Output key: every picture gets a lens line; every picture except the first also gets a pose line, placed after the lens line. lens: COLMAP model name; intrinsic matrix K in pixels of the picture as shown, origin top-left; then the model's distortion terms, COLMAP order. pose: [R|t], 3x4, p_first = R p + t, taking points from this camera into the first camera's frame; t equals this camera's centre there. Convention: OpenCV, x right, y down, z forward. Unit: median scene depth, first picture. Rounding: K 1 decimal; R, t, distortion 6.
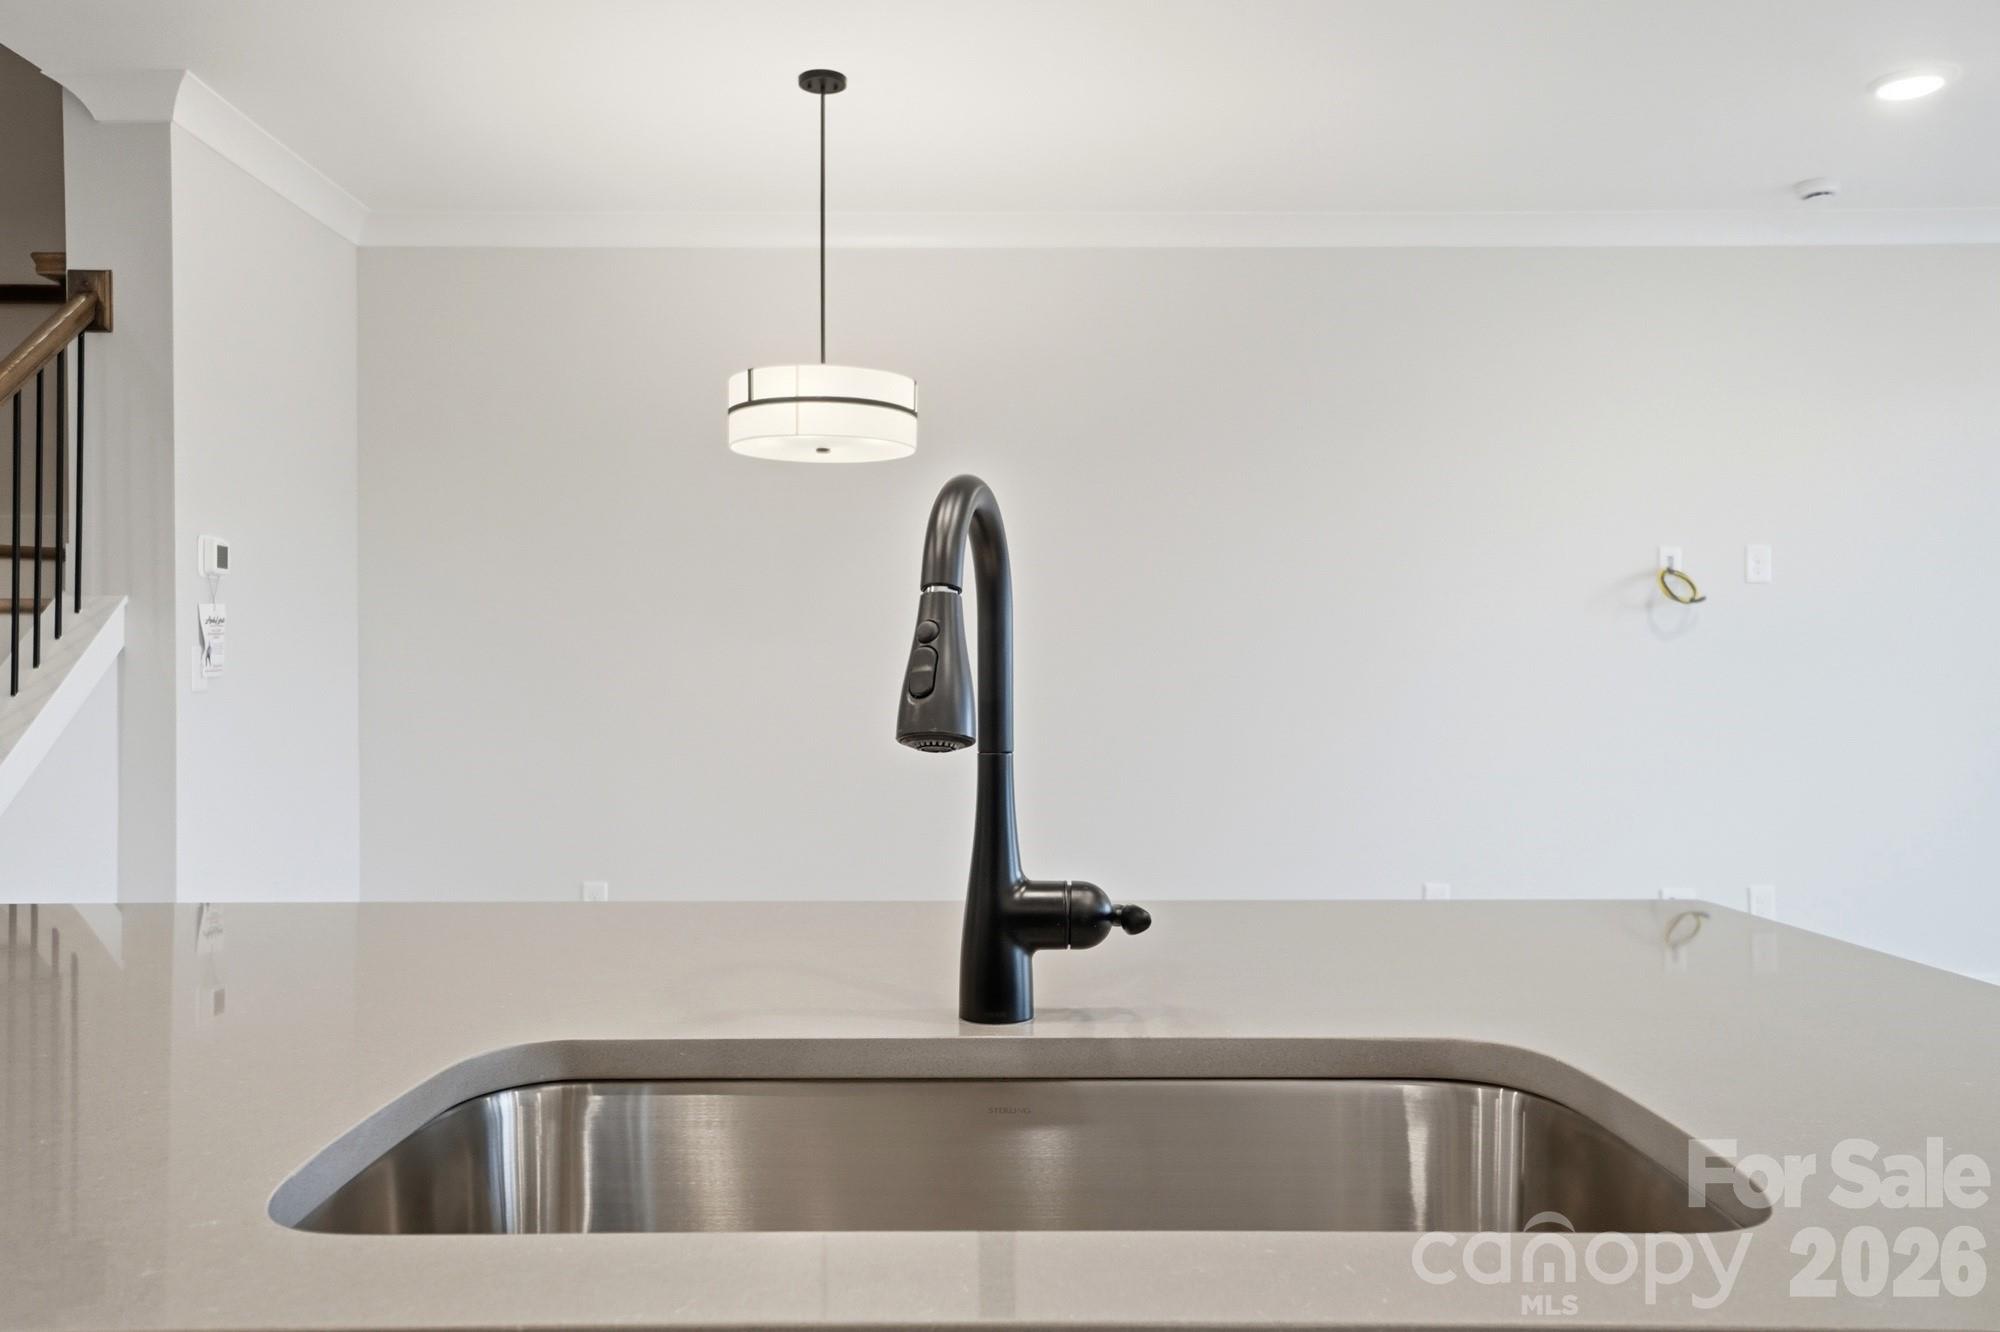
lens RADIAL K [[1618.5, 0, 988.7], [0, 1618.5, 682.5], [0, 0, 1]] dist [-0.038200, 0.036783]
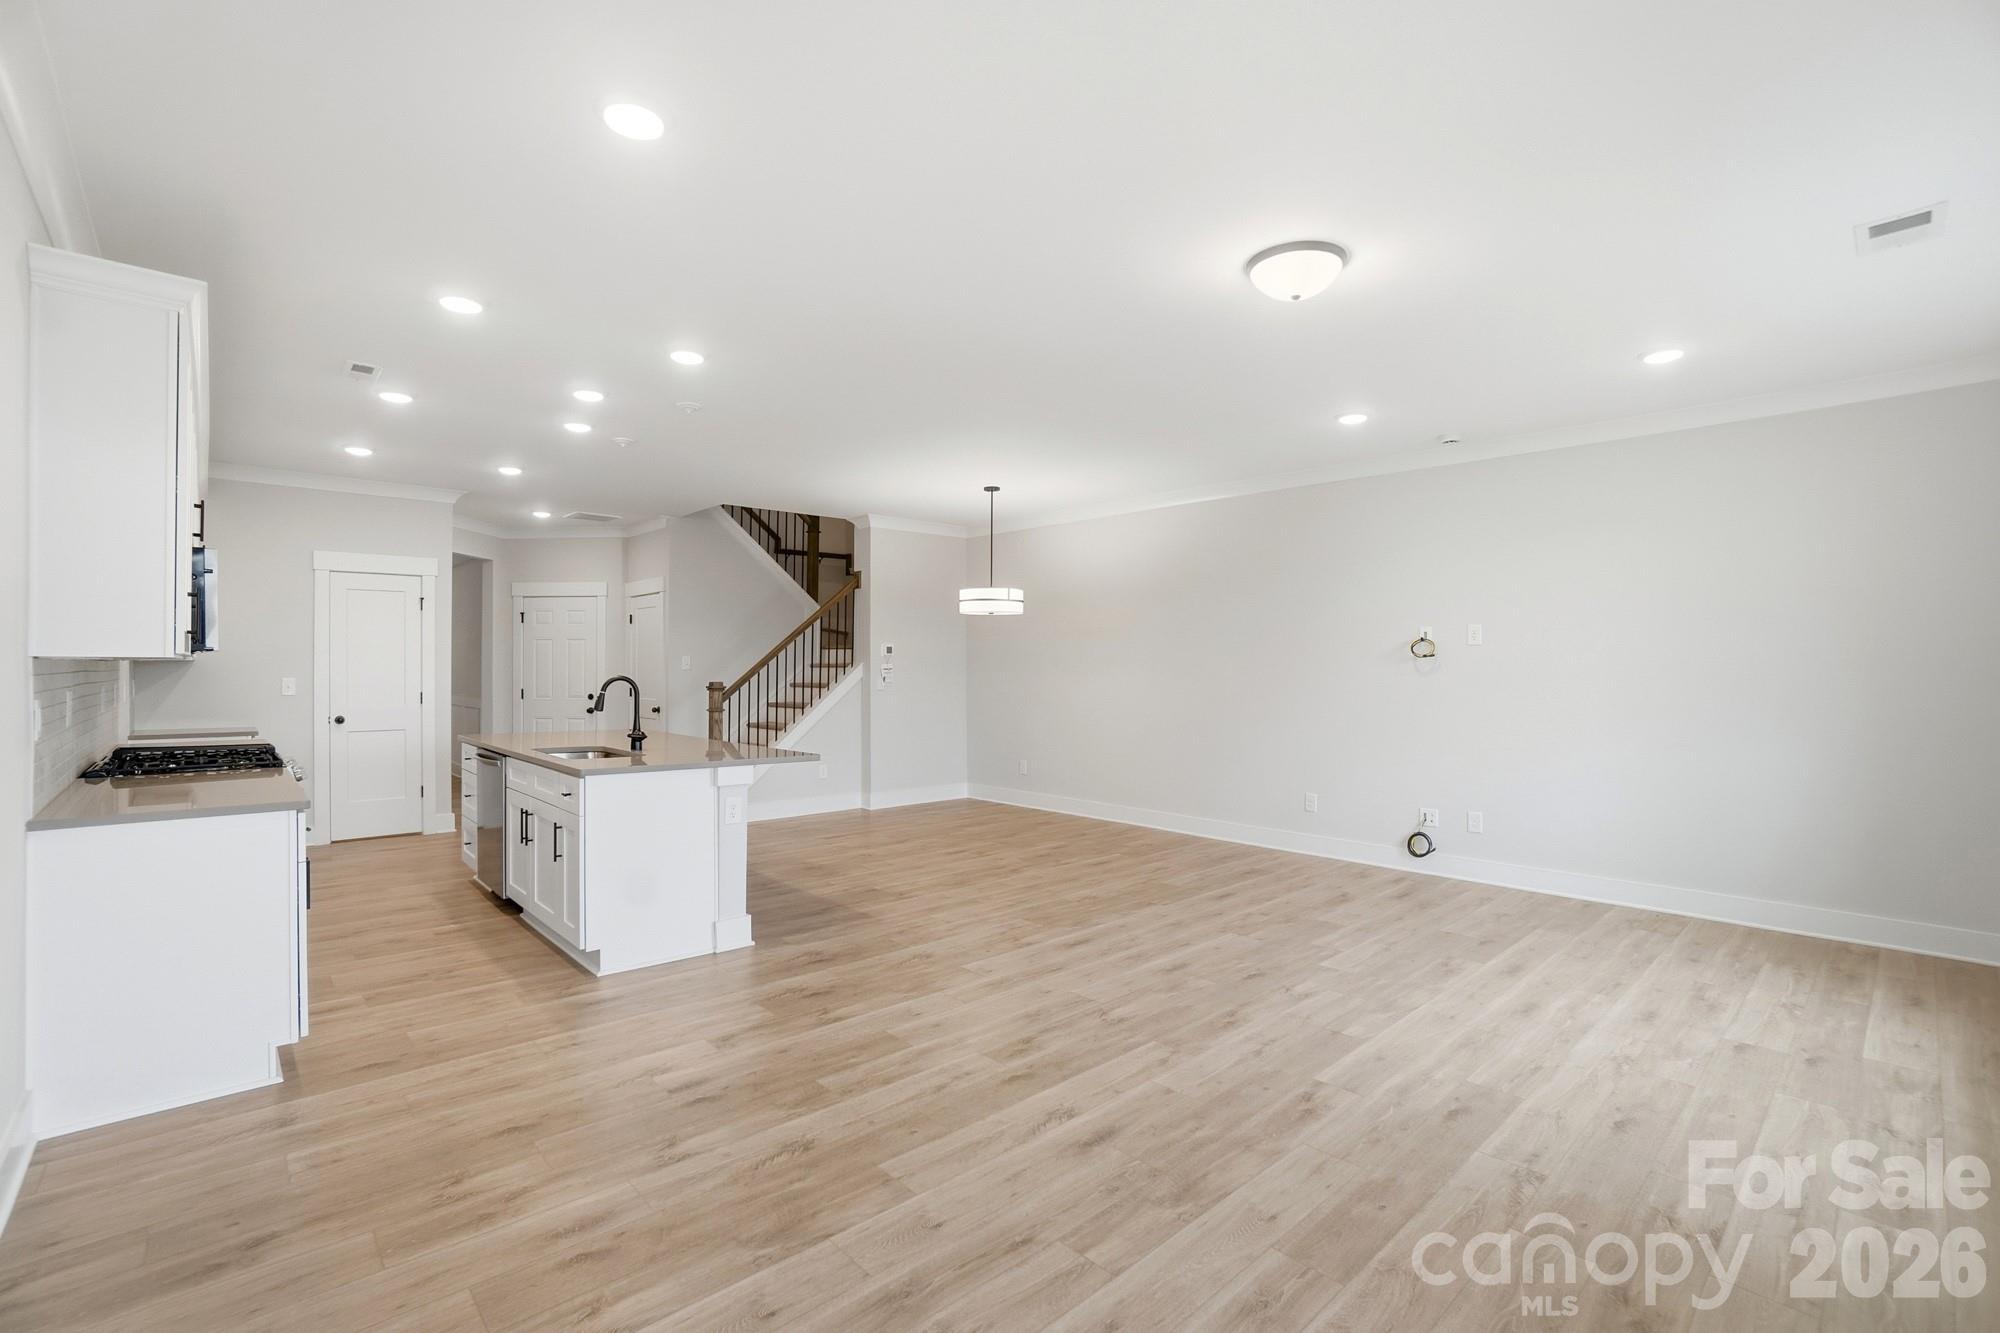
lens RADIAL K [[893.2, 0, 974.3], [0, 893.2, 664.8], [0, 0, 1]] dist [-0.045240, 0.010271]
pose [[0.654280, 0.007119, -0.756219, 1.102136], [0.007551, 0.999844, 0.015946, -0.077685], [0.756215, -0.016143, 0.654124, -0.103151]]
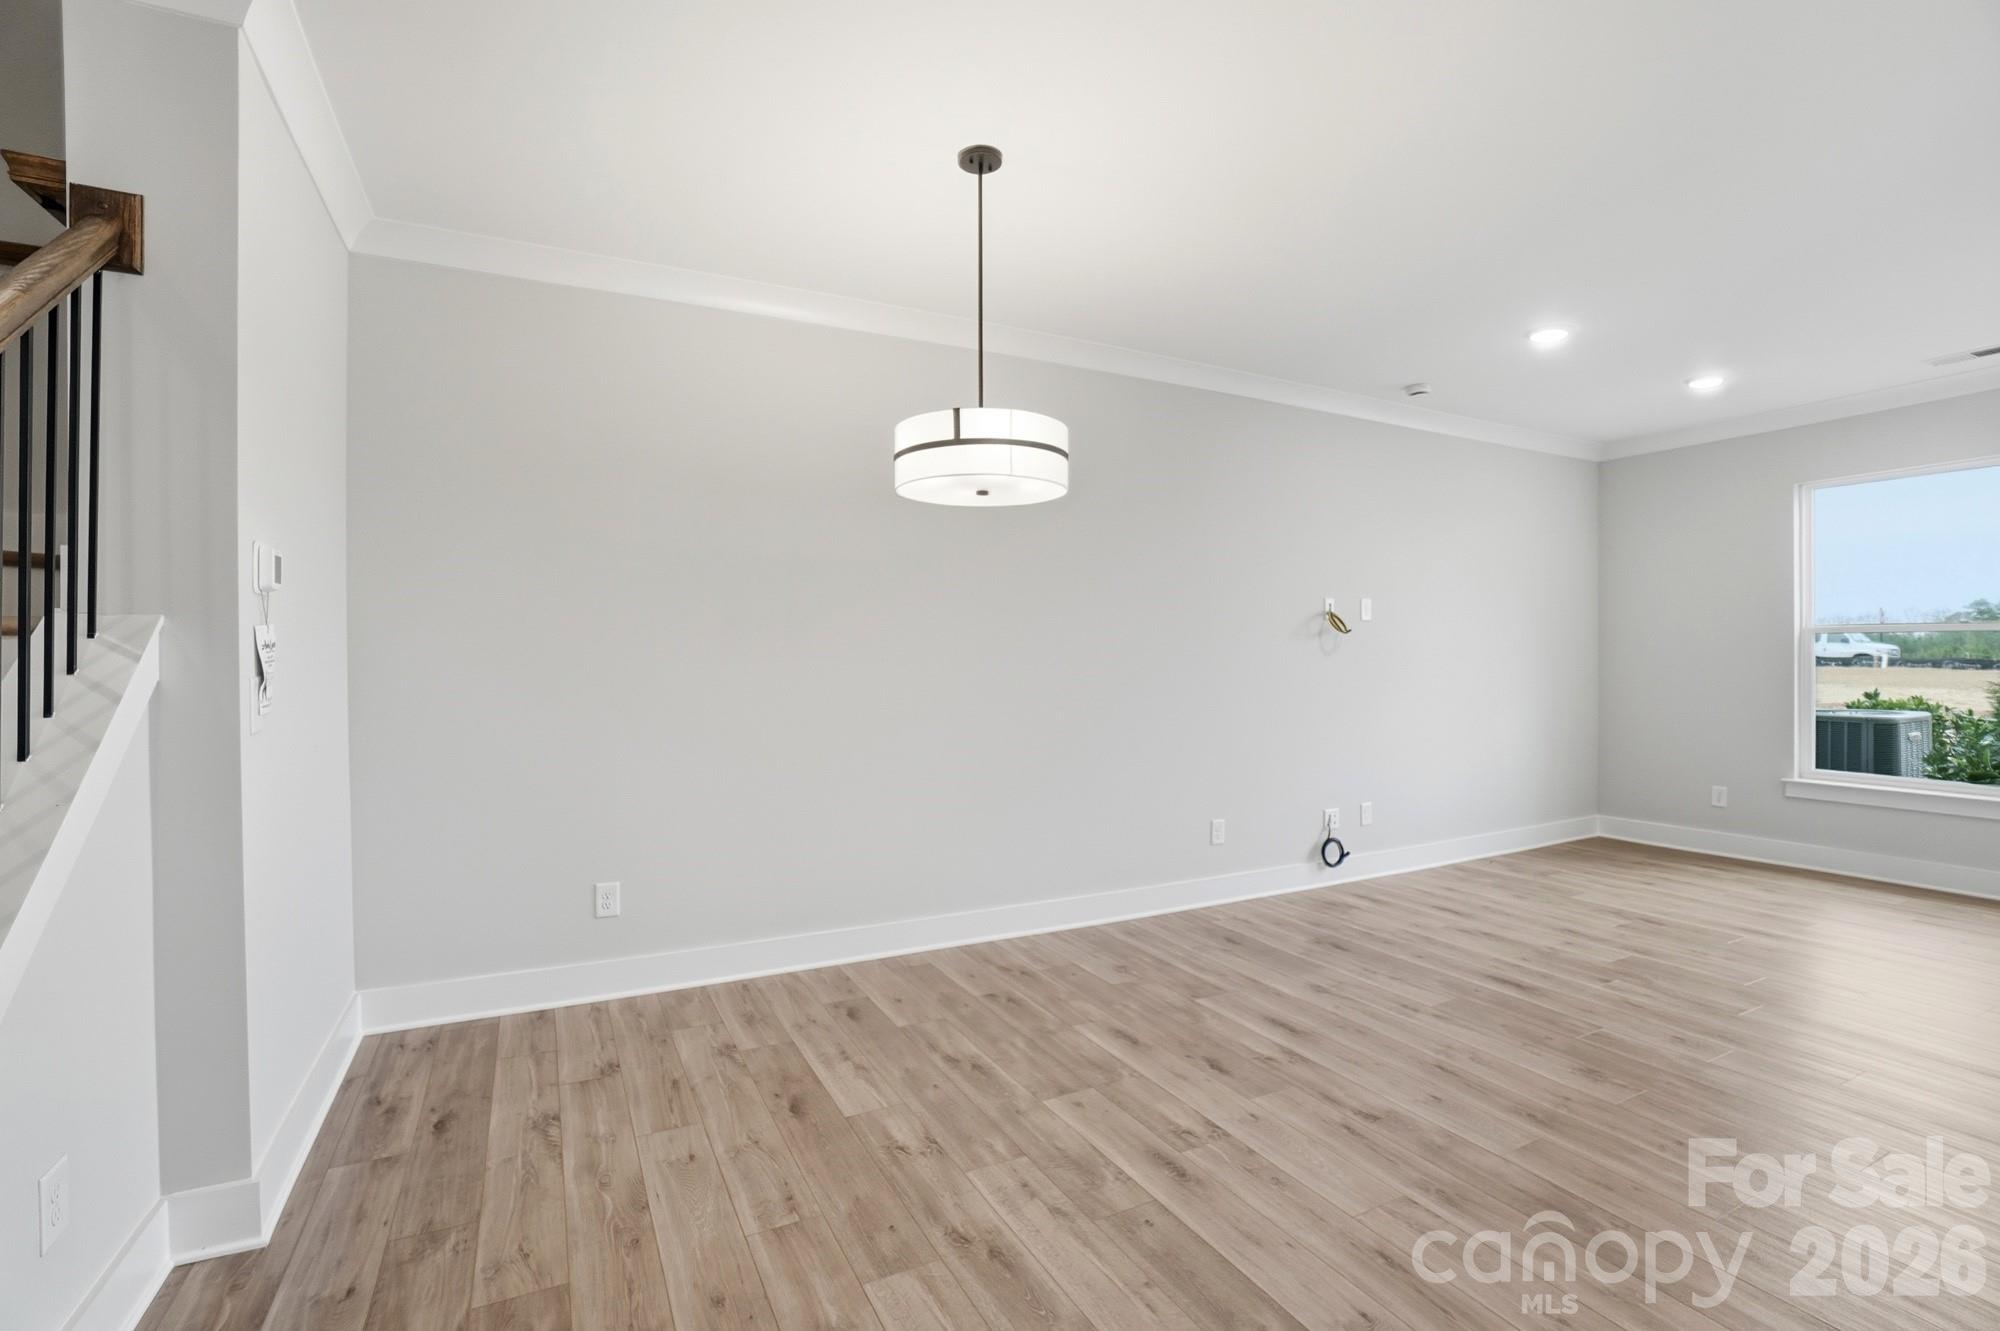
lens RADIAL K [[893.2, 0, 978.8], [0, 893.2, 682.1], [0, 0, 1]] dist [-0.045240, 0.010271]
pose [[0.900217, -0.008269, 0.435364, -0.361756], [-0.011993, 0.998969, 0.043773, -0.045300], [-0.435277, -0.044627, 0.899190, 0.437478]]
